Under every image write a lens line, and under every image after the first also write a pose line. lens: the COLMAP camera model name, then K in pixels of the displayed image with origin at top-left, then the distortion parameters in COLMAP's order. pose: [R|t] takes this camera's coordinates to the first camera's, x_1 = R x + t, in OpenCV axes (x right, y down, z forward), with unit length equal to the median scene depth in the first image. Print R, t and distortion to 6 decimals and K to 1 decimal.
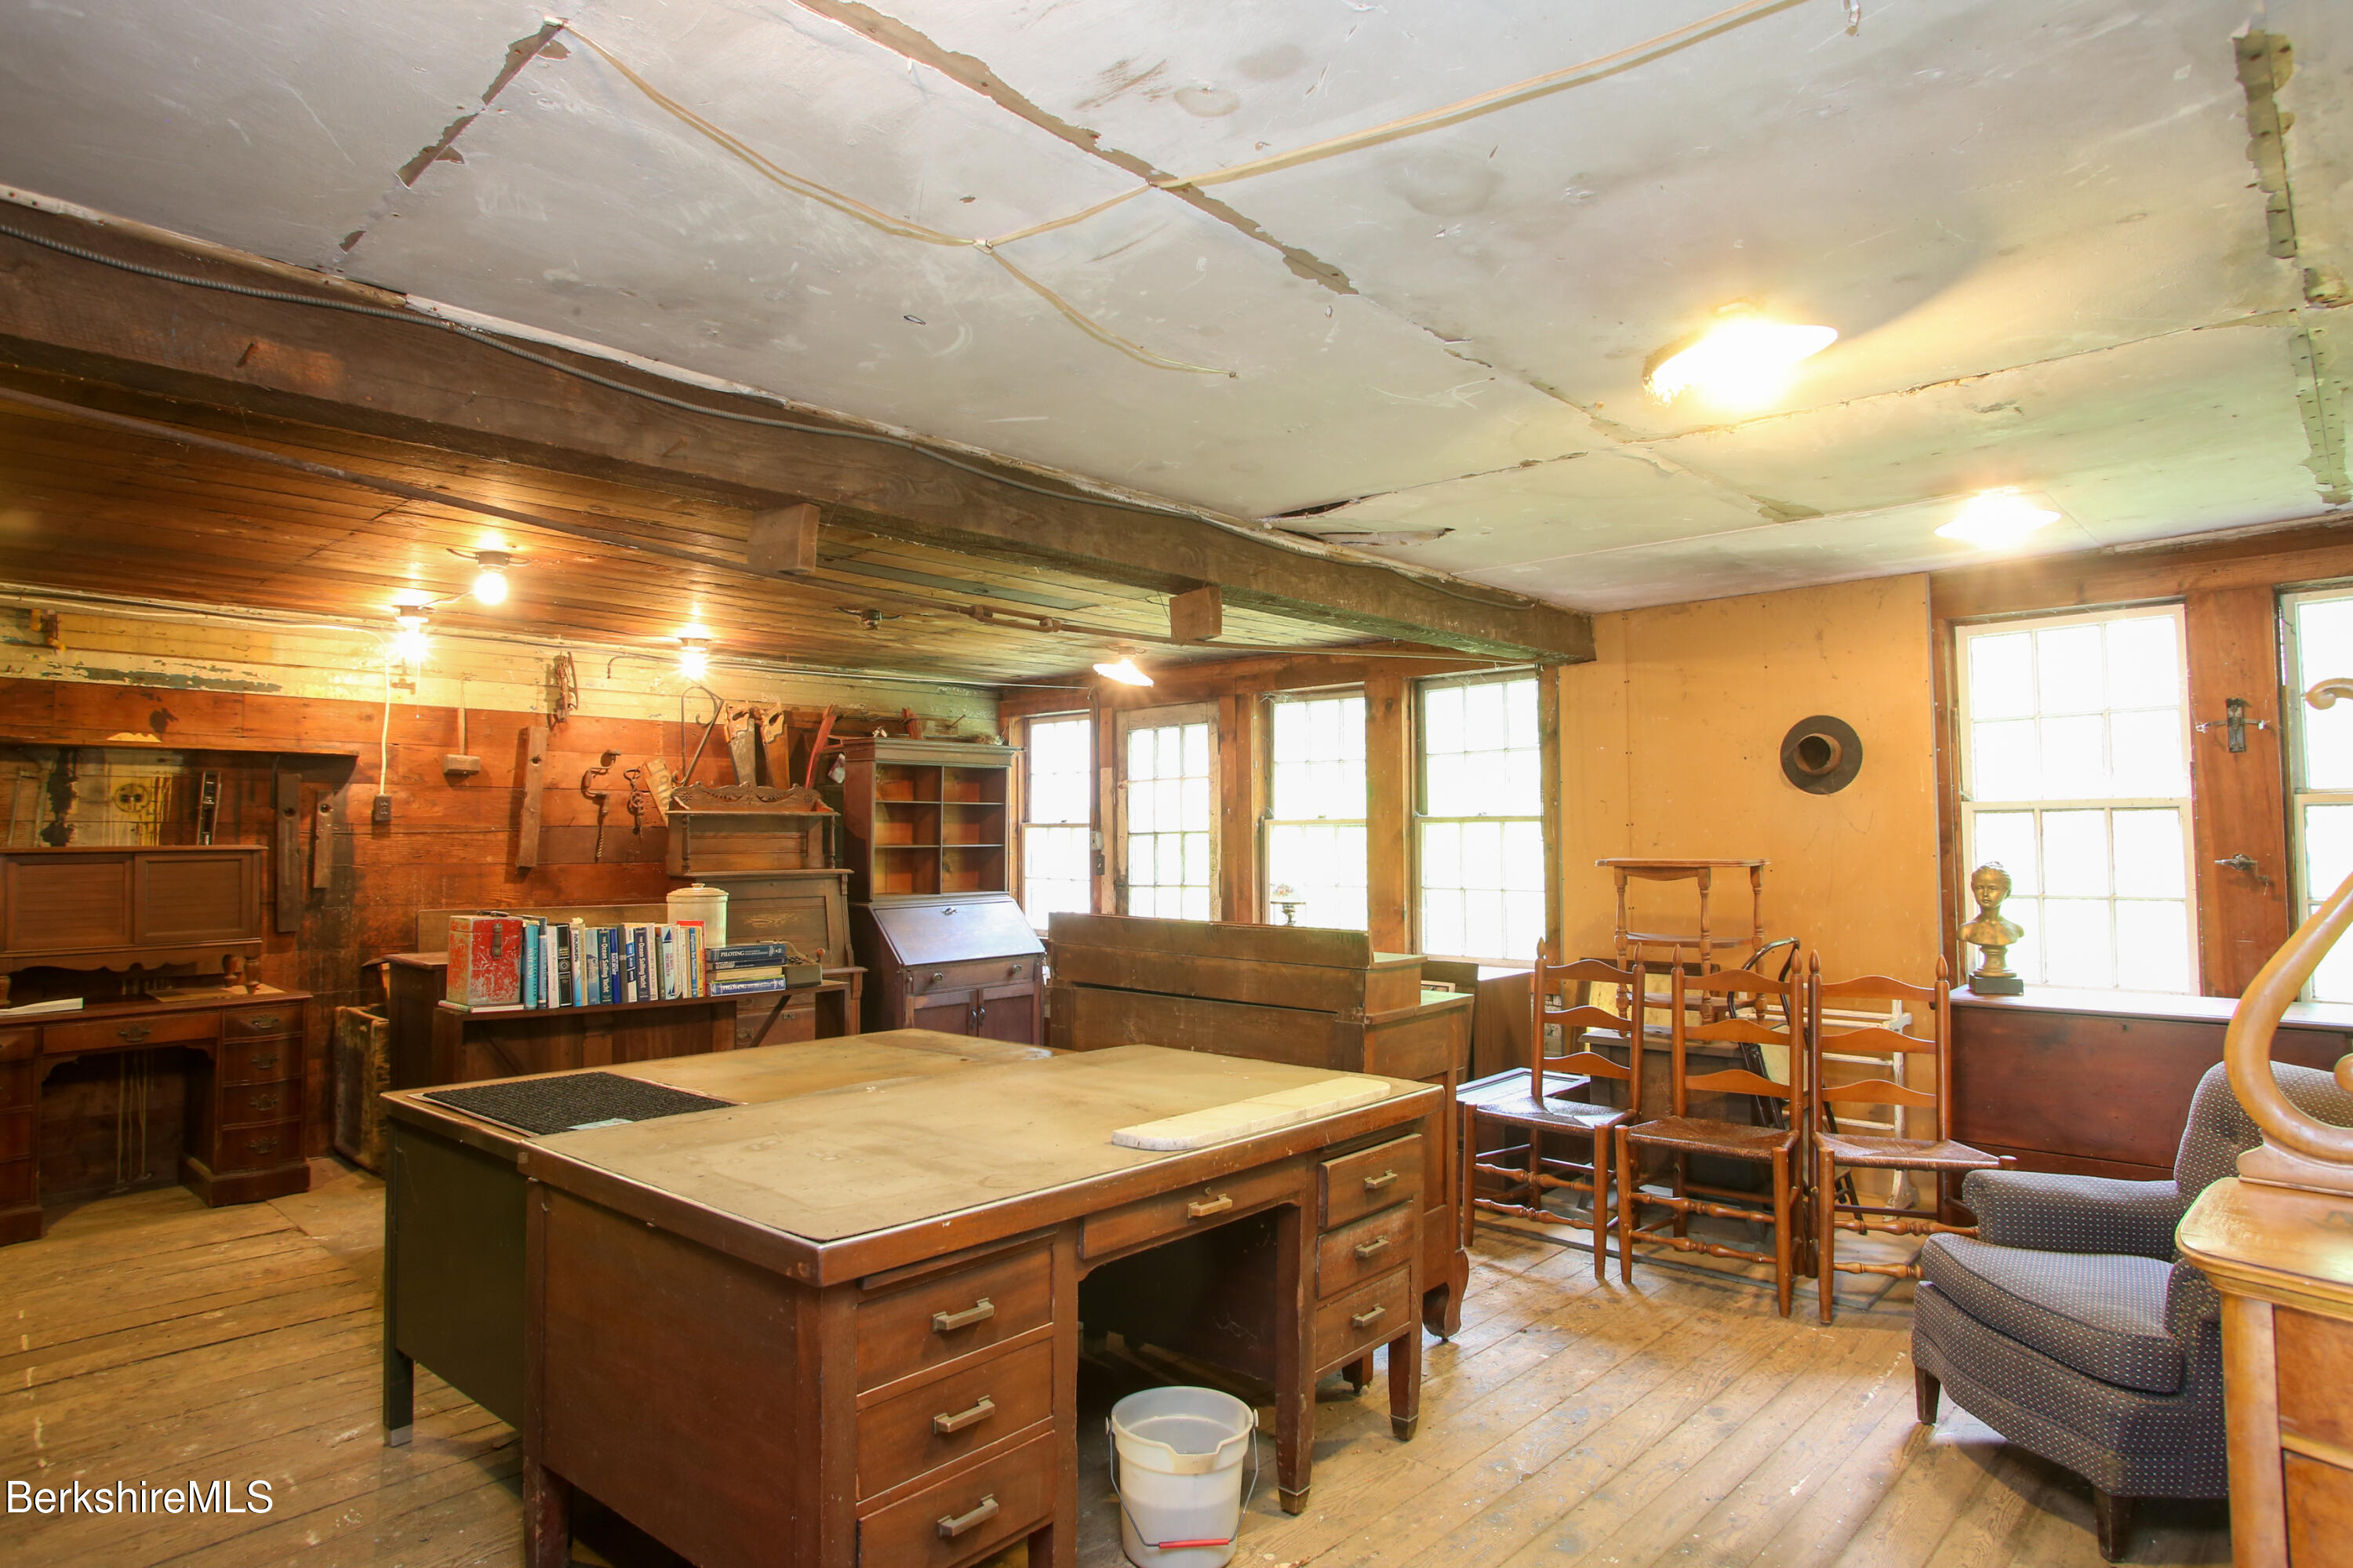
lens RADIAL K [[1366.6, 0, 1195.0], [0, 1366.6, 771.4], [0, 0, 1]] dist [-0.069899, 0.047177]
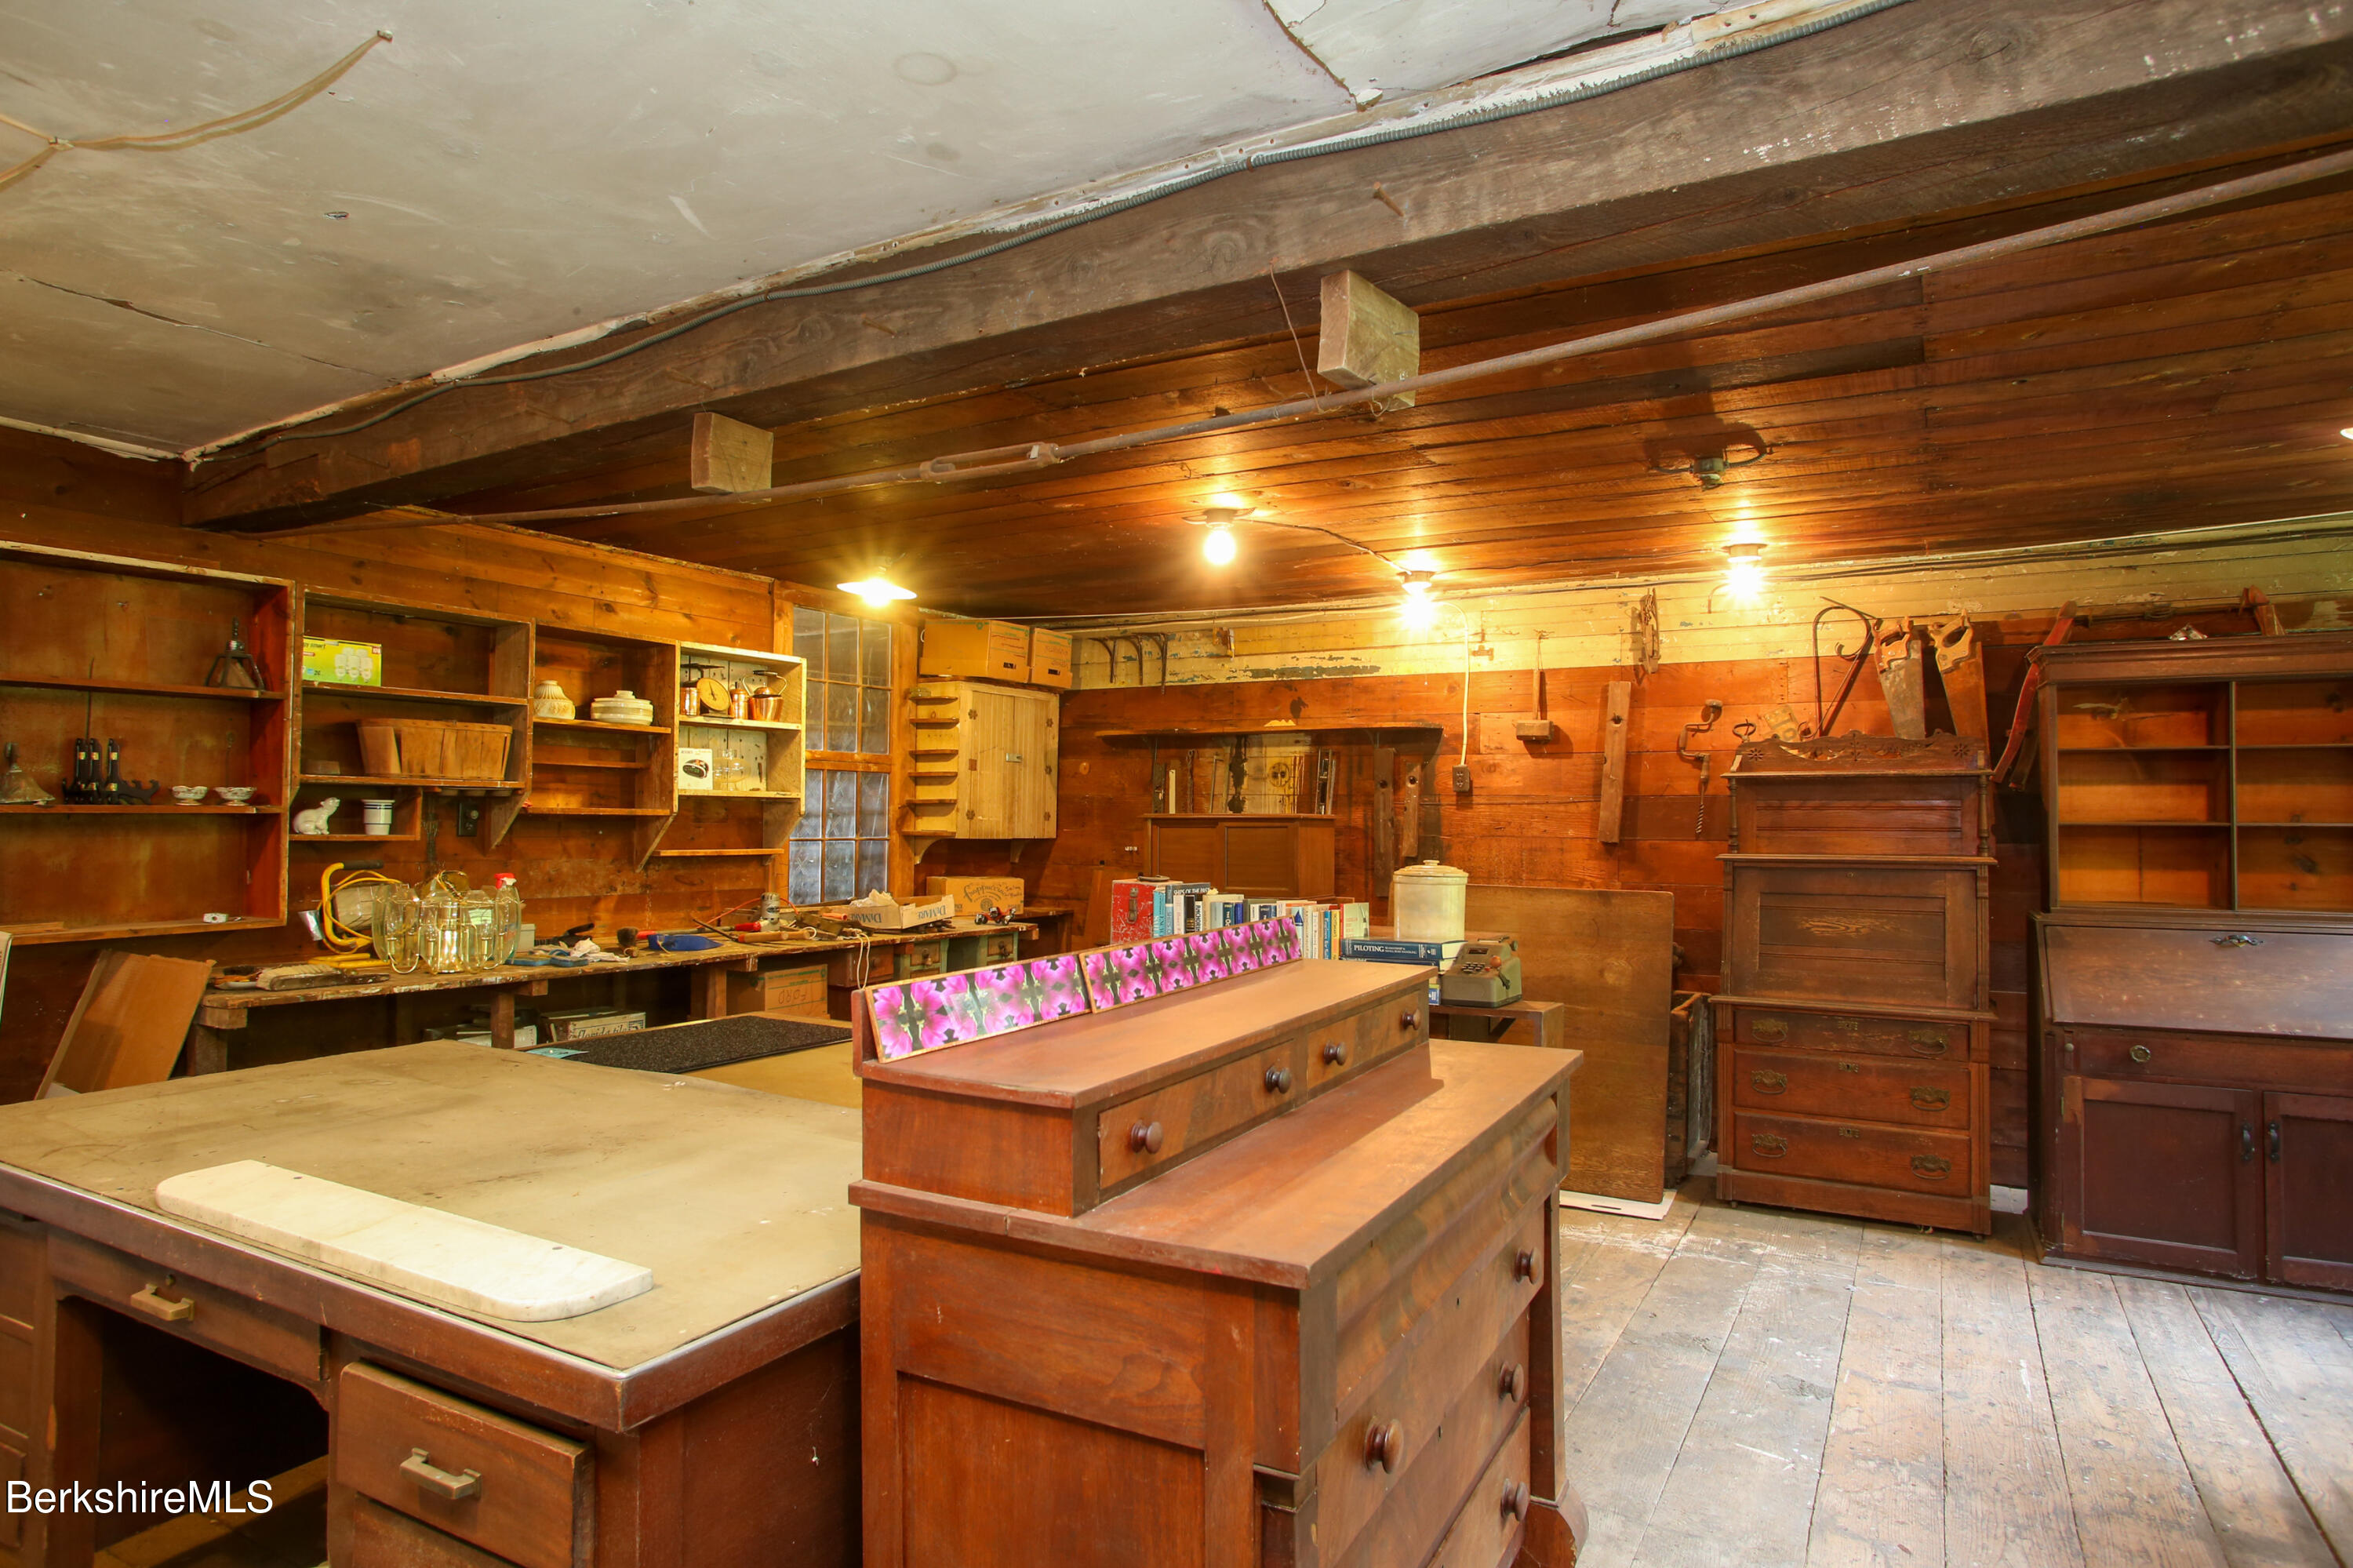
lens RADIAL K [[1366.6, 0, 1195.0], [0, 1366.6, 771.4], [0, 0, 1]] dist [-0.069899, 0.047177]
pose [[0.192569, -0.030018, -0.980824, 0.359710], [0.037522, 0.999026, -0.023208, 0.039829], [0.980566, -0.032333, 0.193508, 0.642074]]
